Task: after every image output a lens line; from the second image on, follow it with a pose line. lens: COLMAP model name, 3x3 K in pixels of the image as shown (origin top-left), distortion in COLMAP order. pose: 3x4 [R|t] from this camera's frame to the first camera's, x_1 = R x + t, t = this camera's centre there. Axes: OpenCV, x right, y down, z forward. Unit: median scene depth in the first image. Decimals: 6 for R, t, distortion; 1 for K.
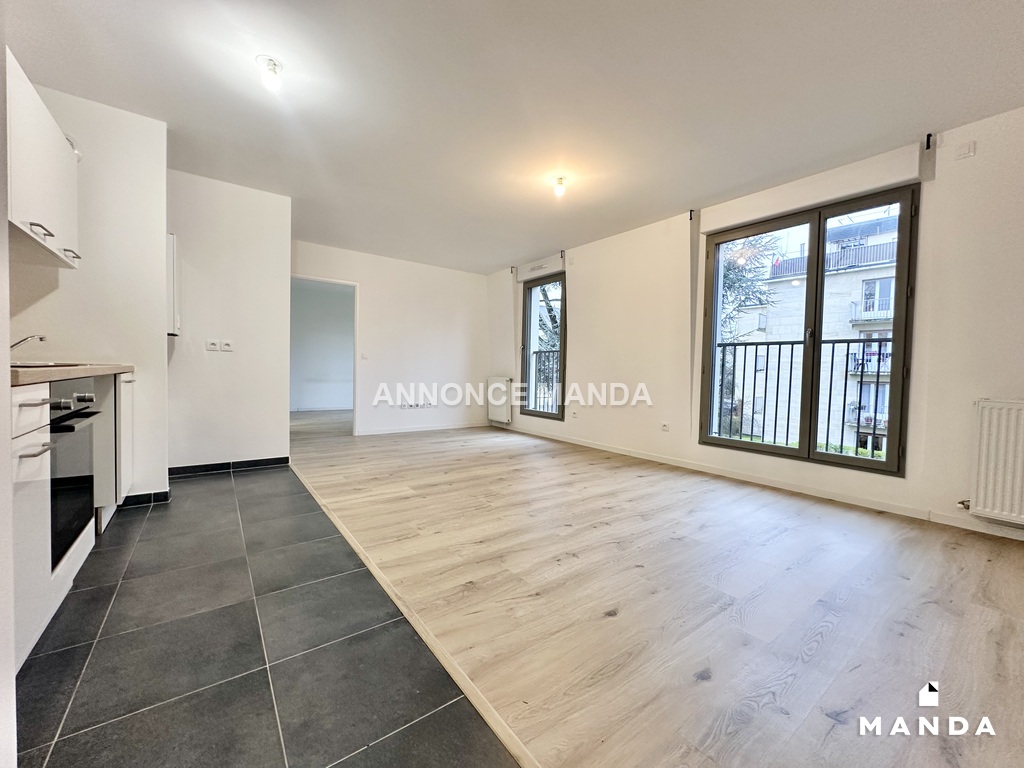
lens RADIAL K [[408.9, 0, 512.5], [0, 408.9, 382.5], [0, 0, 1]] dist [-0.004068, 0.001251]
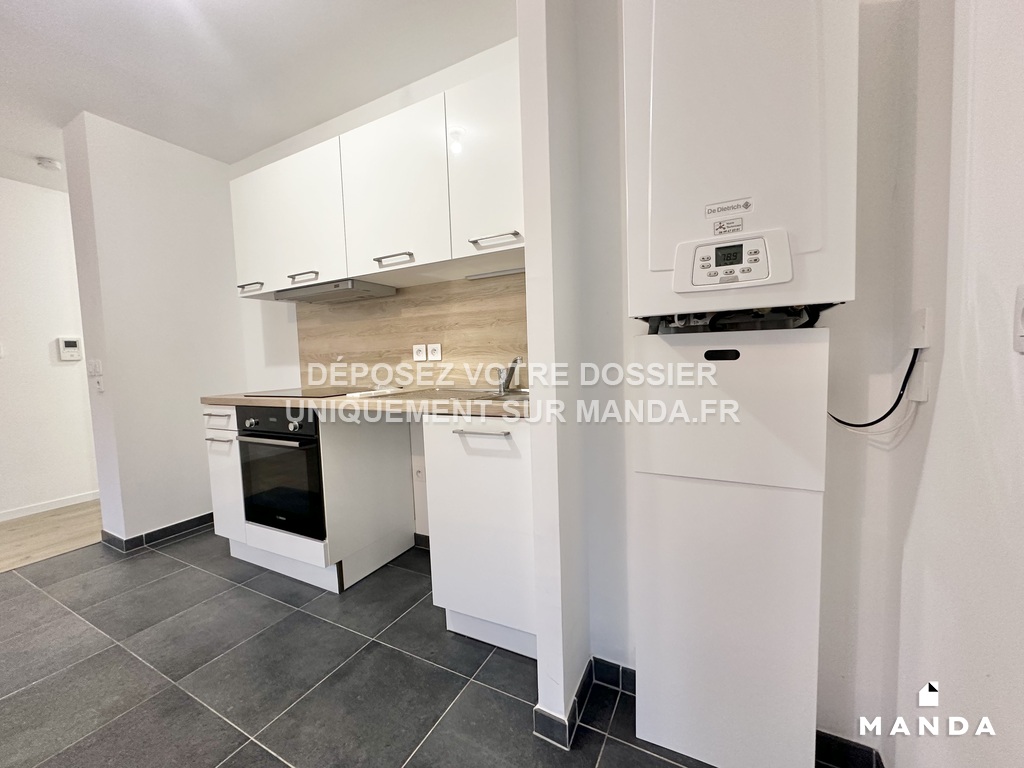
lens RADIAL K [[408.9, 0, 511.0], [0, 408.9, 383.1], [0, 0, 1]] dist [-0.004068, 0.001251]
pose [[-0.902715, 0.037099, -0.428637, -0.575342], [0.002049, 0.996635, 0.081944, -0.090027], [0.430235, 0.073094, -0.899753, 1.182774]]
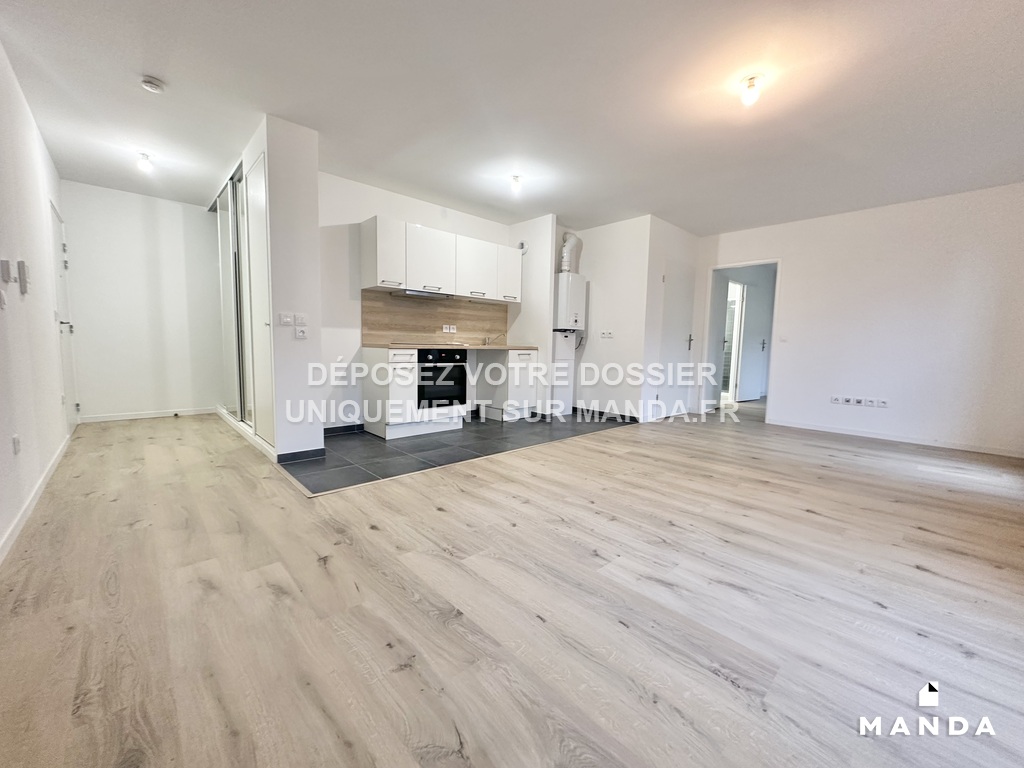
lens RADIAL K [[408.9, 0, 511.2], [0, 408.9, 382.2], [0, 0, 1]] dist [-0.004068, 0.001251]
pose [[0.111370, 0.071778, -0.991183, 0.862686], [-0.049300, 0.996559, 0.066628, 0.003656], [0.992555, 0.041445, 0.114526, 0.547929]]
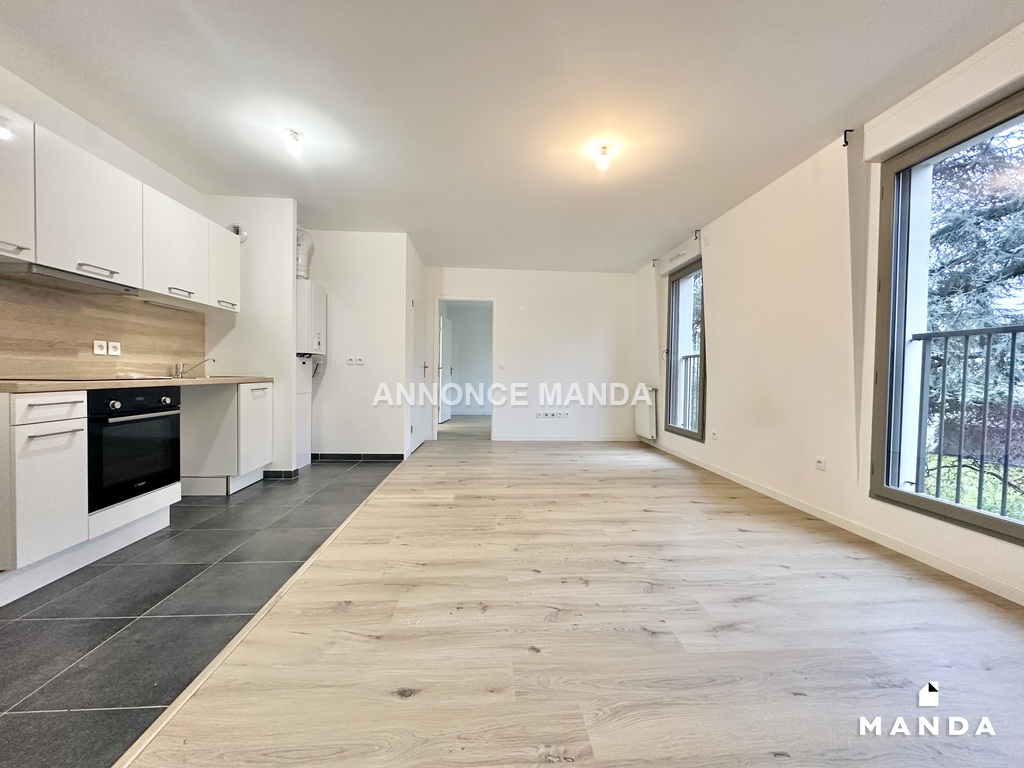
lens RADIAL K [[408.9, 0, 511.4], [0, 408.9, 382.6], [0, 0, 1]] dist [-0.004068, 0.001251]
pose [[0.839615, 0.002855, -0.543175, 0.430835], [-0.013039, 0.999804, -0.014900, -0.011127], [0.543026, 0.019592, 0.839487, 0.226481]]
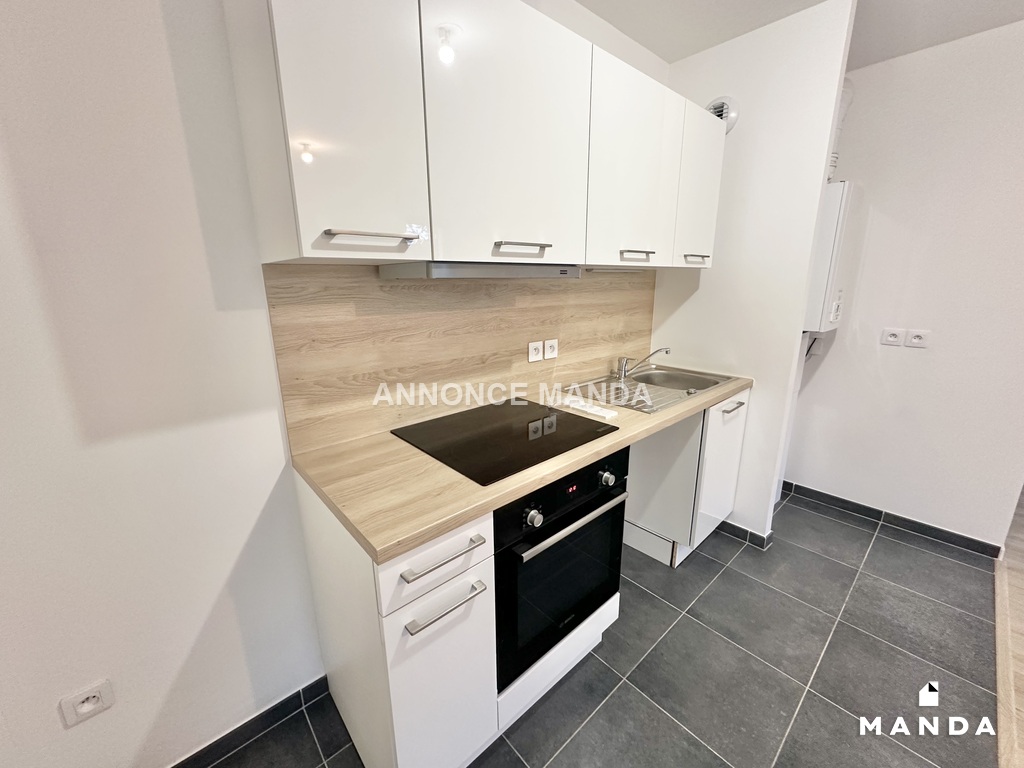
lens RADIAL K [[408.9, 0, 511.6], [0, 408.9, 382.3], [0, 0, 1]] dist [-0.004068, 0.001251]
pose [[0.087450, 0.220613, -0.971433, -0.160671], [-0.020805, 0.975361, 0.219633, -0.169679], [0.995952, 0.001004, 0.089885, 0.383261]]
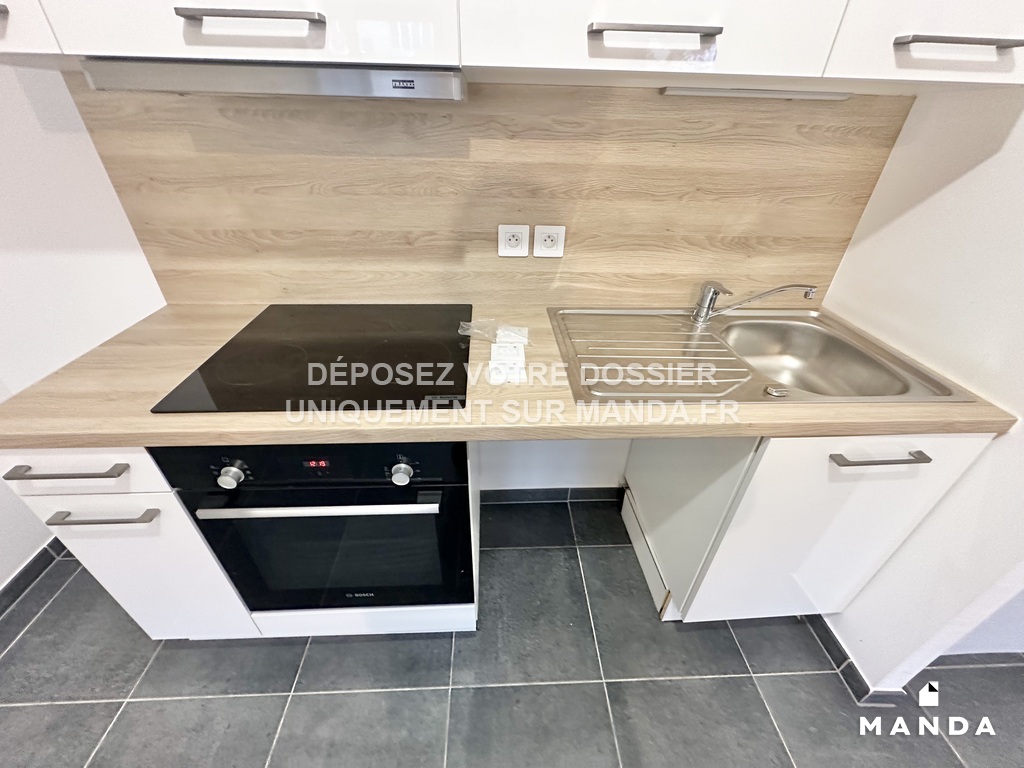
lens RADIAL K [[408.9, 0, 511.2], [0, 408.9, 382.2], [0, 0, 1]] dist [-0.004068, 0.001251]
pose [[-0.558687, 0.422995, -0.713403, -0.418553], [-0.059170, 0.837646, 0.543000, -0.178426], [0.827265, 0.345579, -0.442953, 0.677082]]
